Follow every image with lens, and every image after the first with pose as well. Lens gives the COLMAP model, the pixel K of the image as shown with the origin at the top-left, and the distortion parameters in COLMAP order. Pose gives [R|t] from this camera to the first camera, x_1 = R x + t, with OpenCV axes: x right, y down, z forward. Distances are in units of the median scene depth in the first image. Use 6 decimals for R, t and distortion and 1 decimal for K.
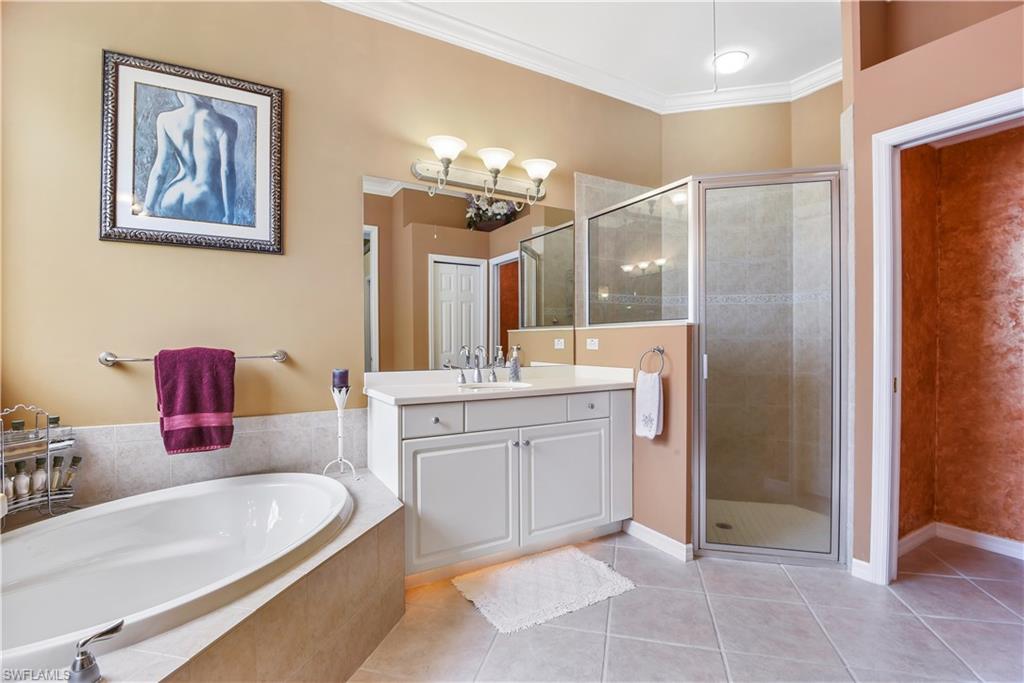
lens RADIAL K [[483.0, 0, 511.5], [0, 483.0, 341.2], [0, 0, 1]] dist [-0.003522, -0.000387]
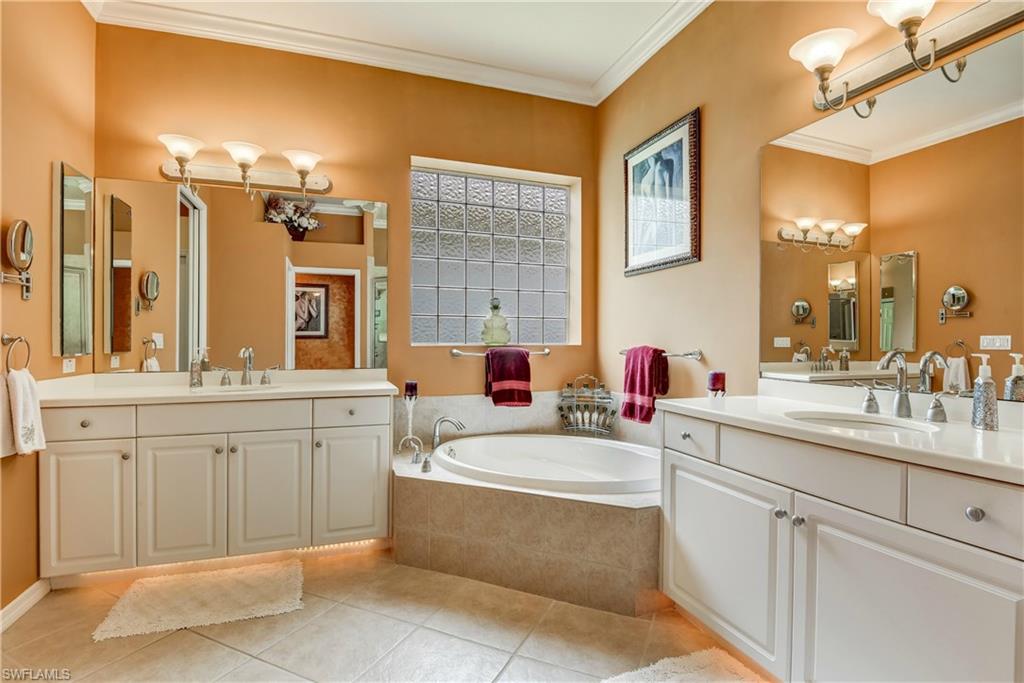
lens RADIAL K [[483.0, 0, 508.1], [0, 483.0, 341.4], [0, 0, 1]] dist [-0.003522, -0.000387]
pose [[-0.179642, 0.004920, -0.983720, 0.729935], [-0.001314, 0.999985, 0.005242, -0.005032], [0.983731, 0.002234, -0.179633, 0.853634]]
